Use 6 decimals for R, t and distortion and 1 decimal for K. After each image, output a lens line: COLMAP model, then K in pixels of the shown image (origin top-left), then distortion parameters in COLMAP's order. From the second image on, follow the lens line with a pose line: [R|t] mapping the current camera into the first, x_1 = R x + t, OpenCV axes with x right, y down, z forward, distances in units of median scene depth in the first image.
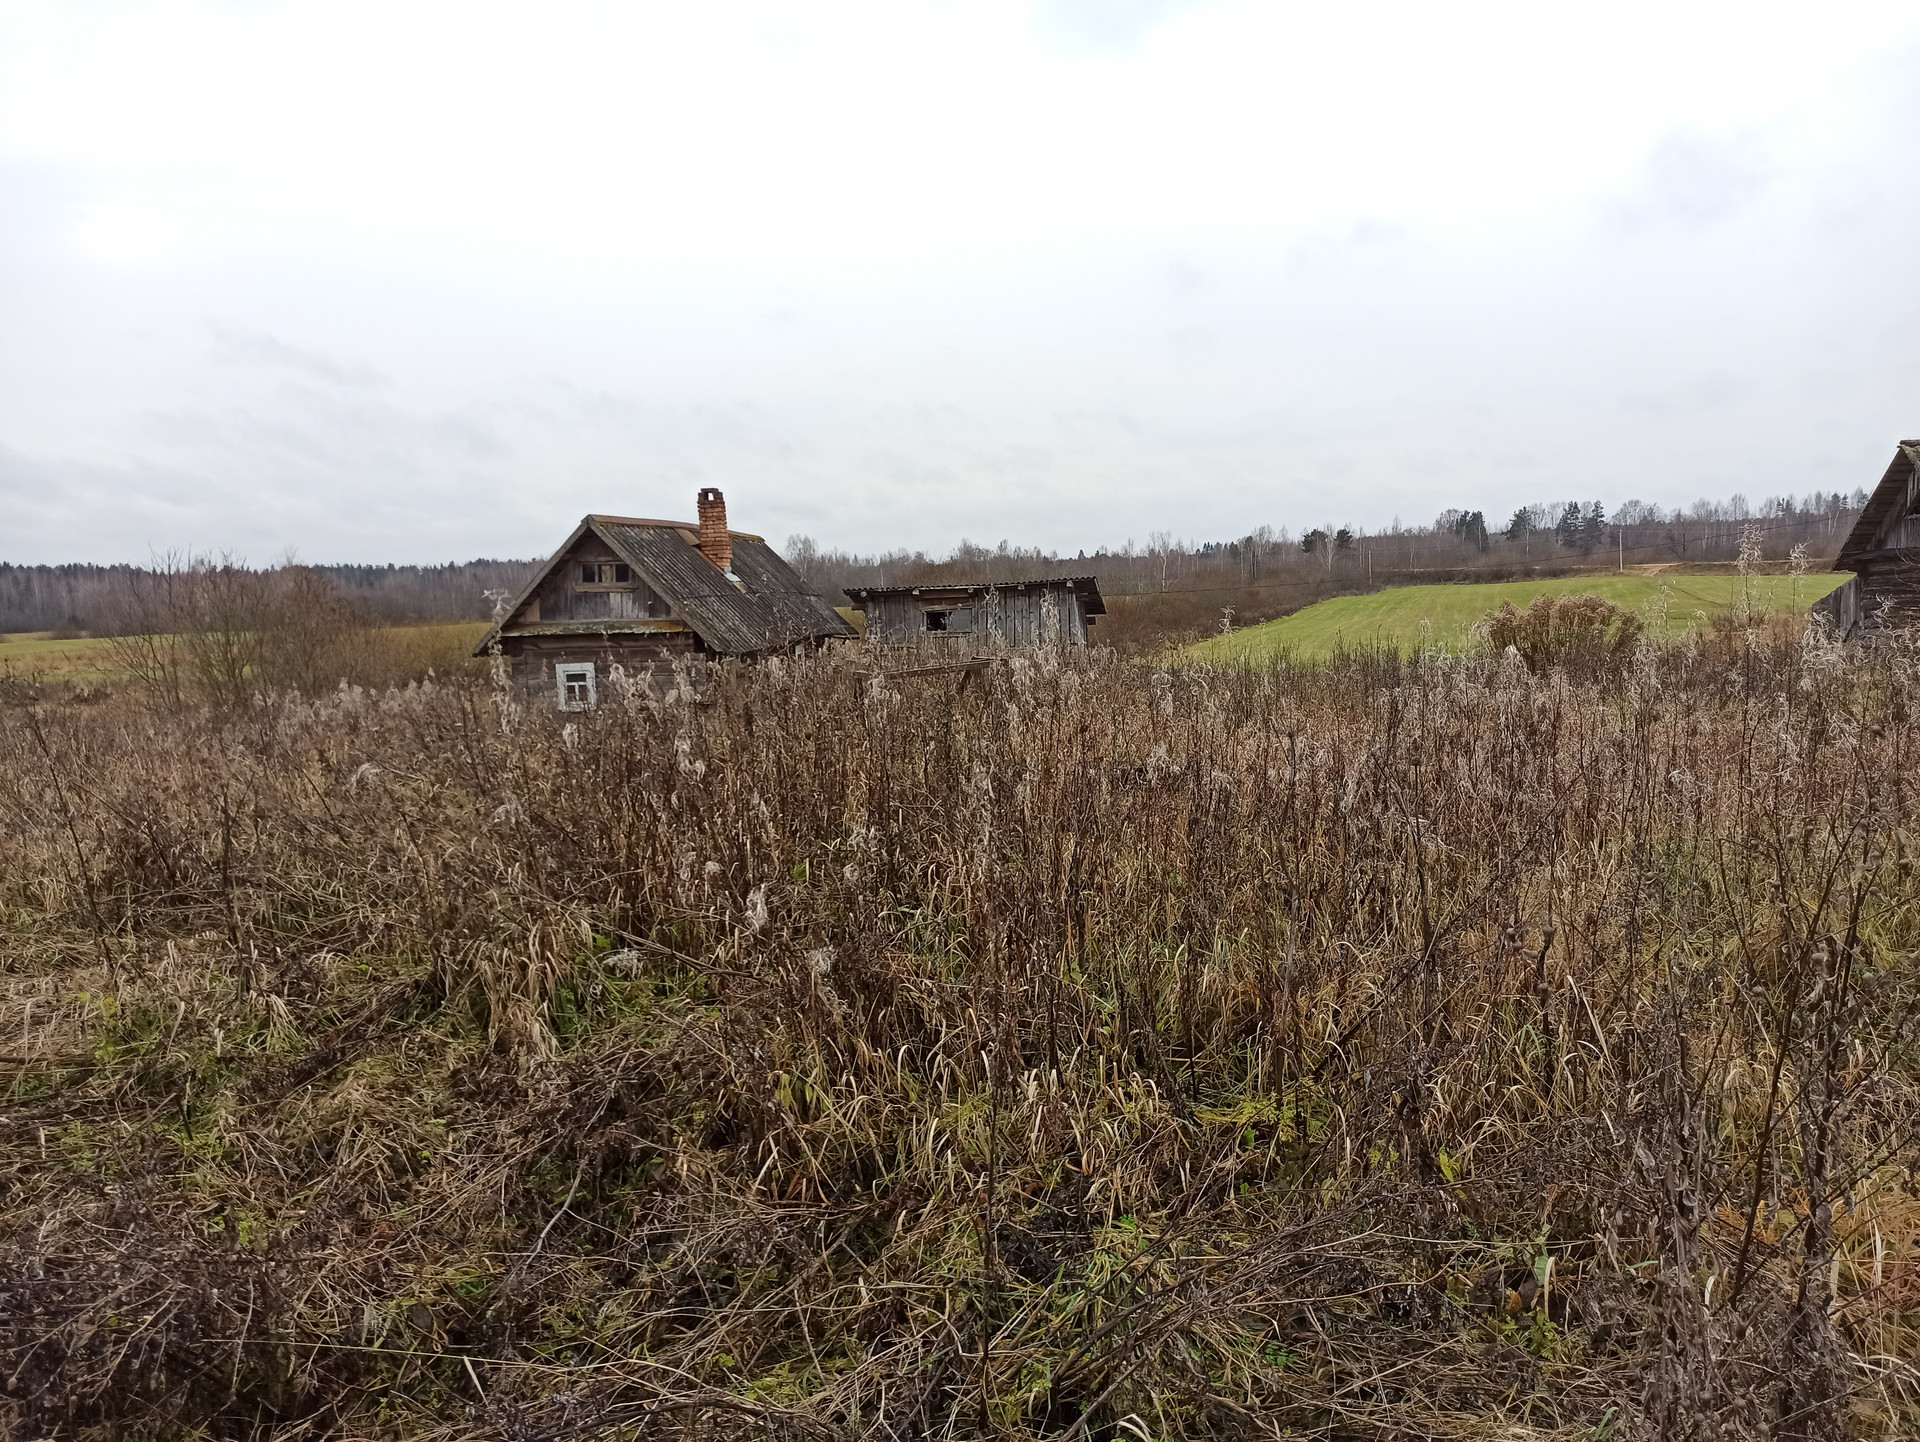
lens RADIAL K [[1412.6, 0, 949.0], [0, 1412.6, 723.3], [0, 0, 1]] dist [0.073935, -0.067938]
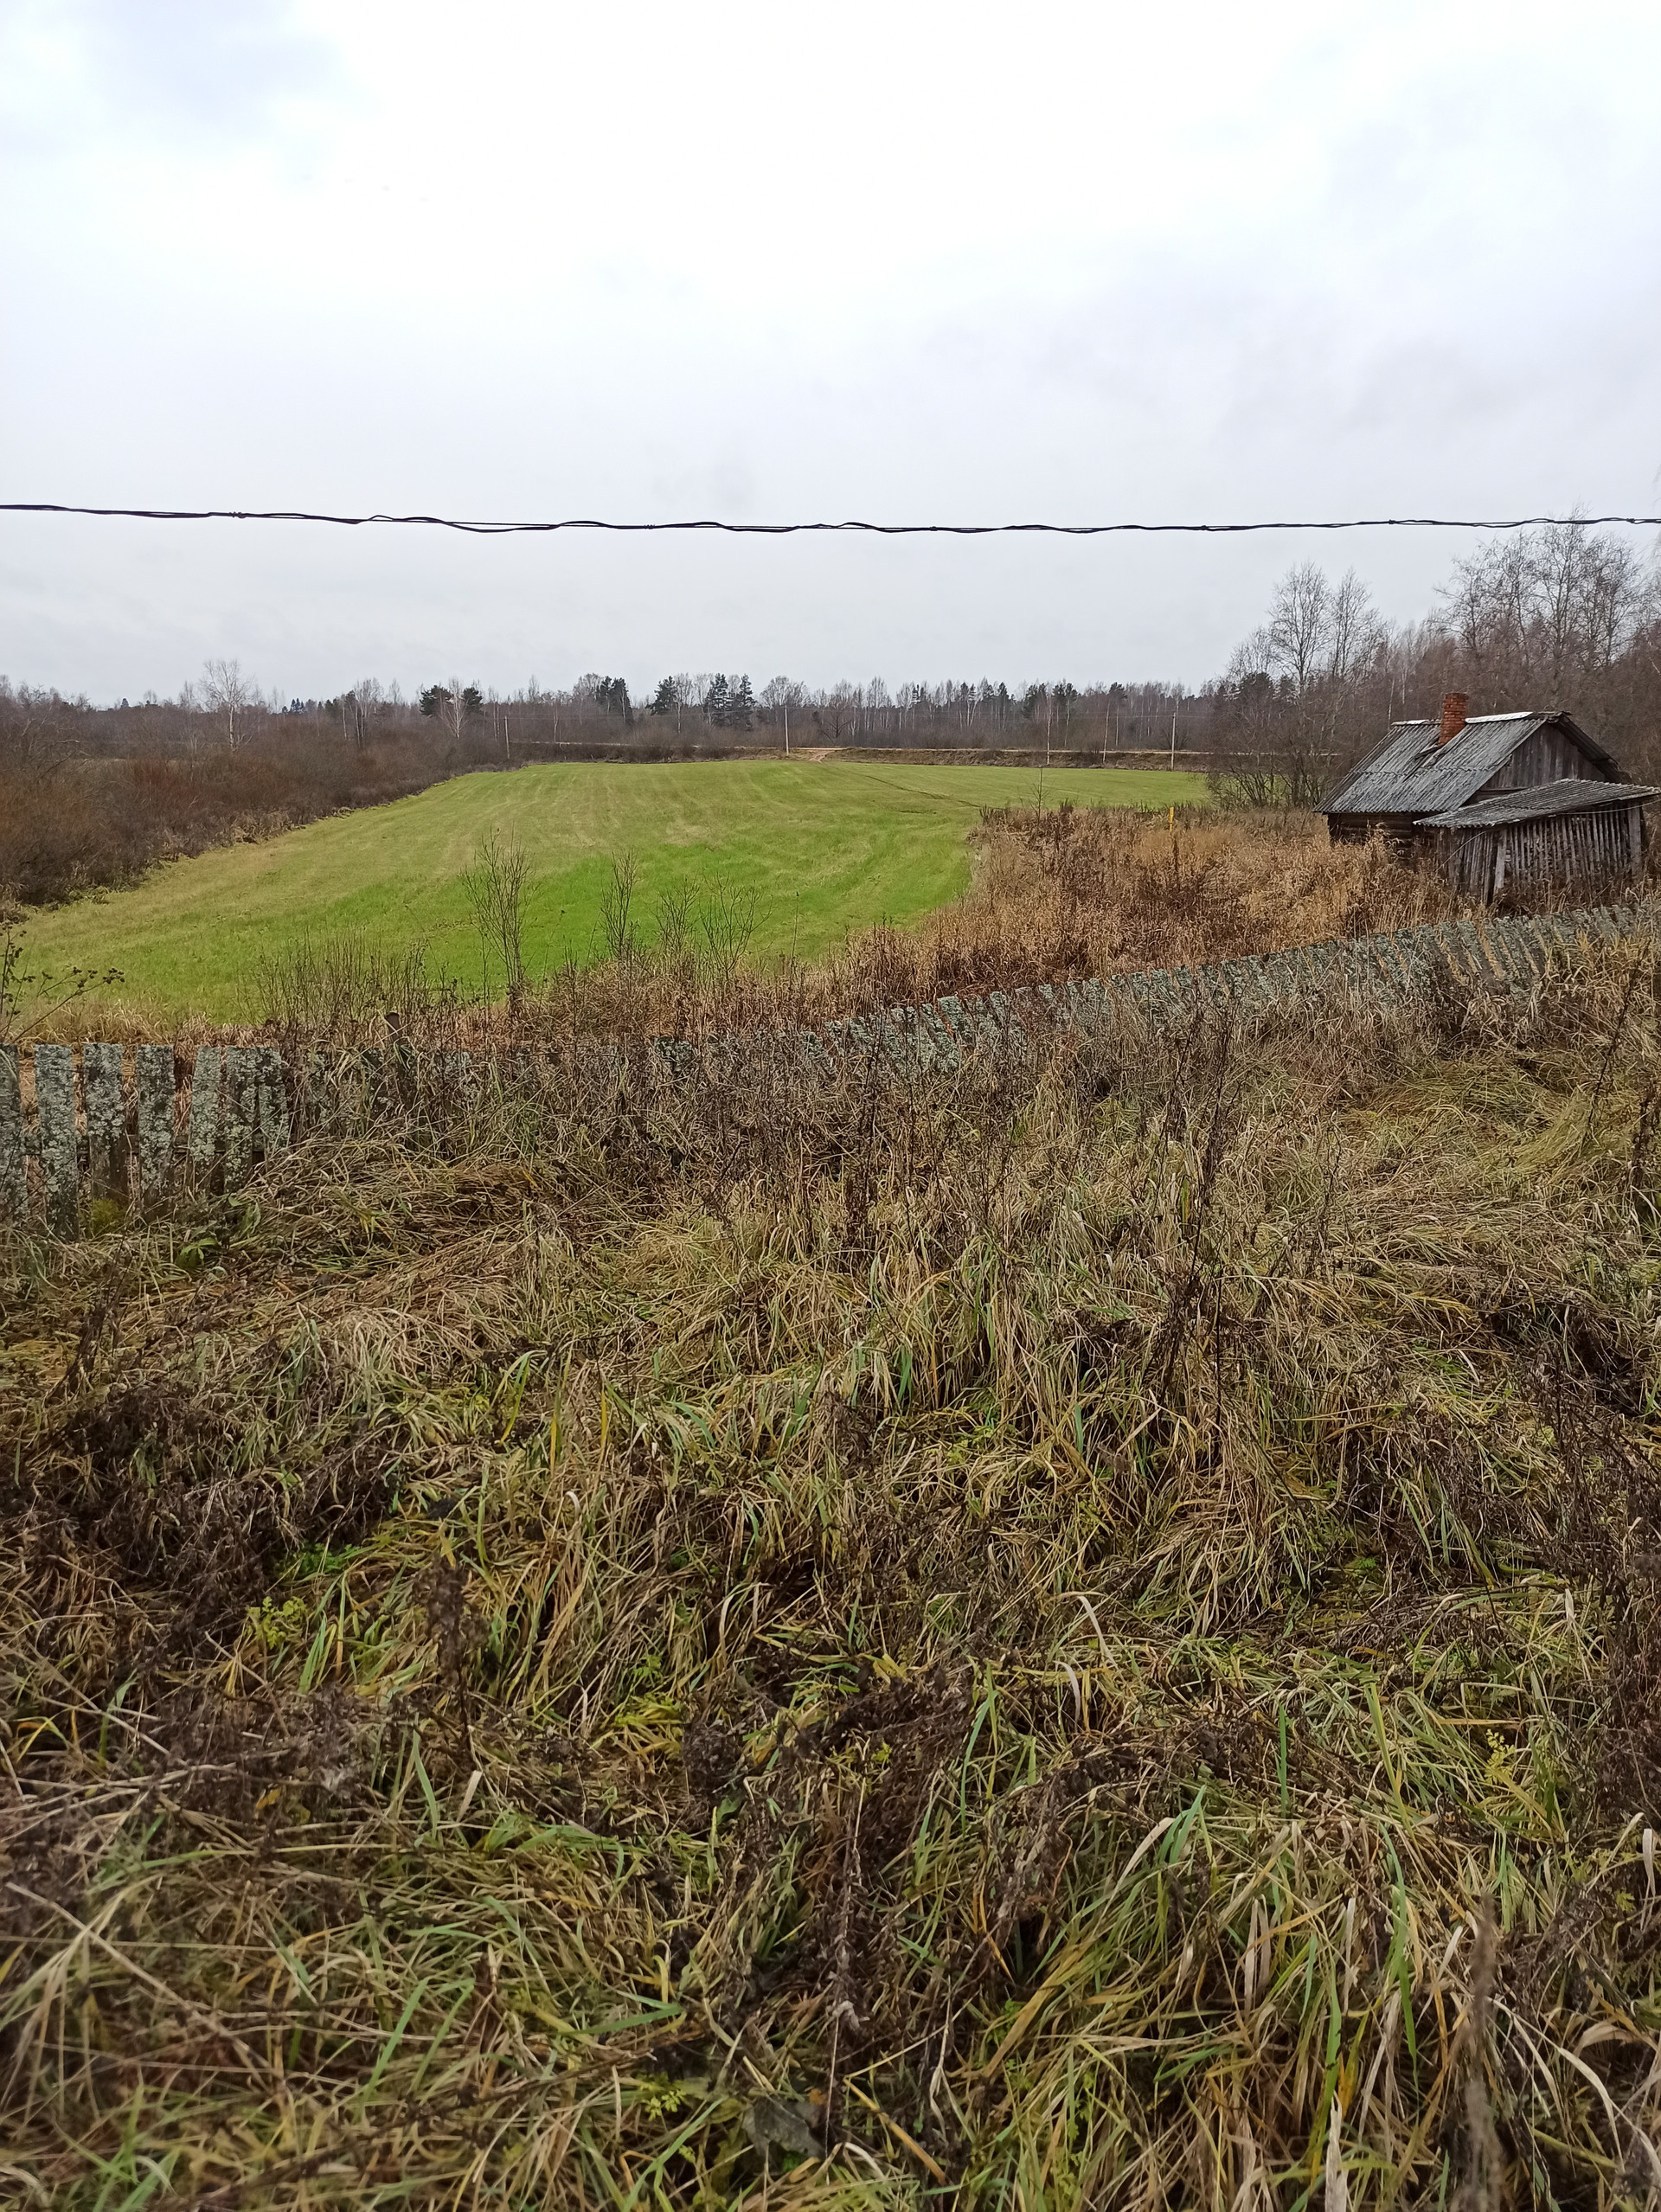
lens RADIAL K [[1627.4, 0, 830.5], [0, 1627.4, 1106.0], [0, 0, 1]] dist [0.073935, -0.067938]
pose [[0.883905, -0.065751, 0.463021, 1.647349], [0.014212, 0.993387, 0.113935, -0.595389], [-0.467450, -0.094127, 0.878994, 8.914483]]
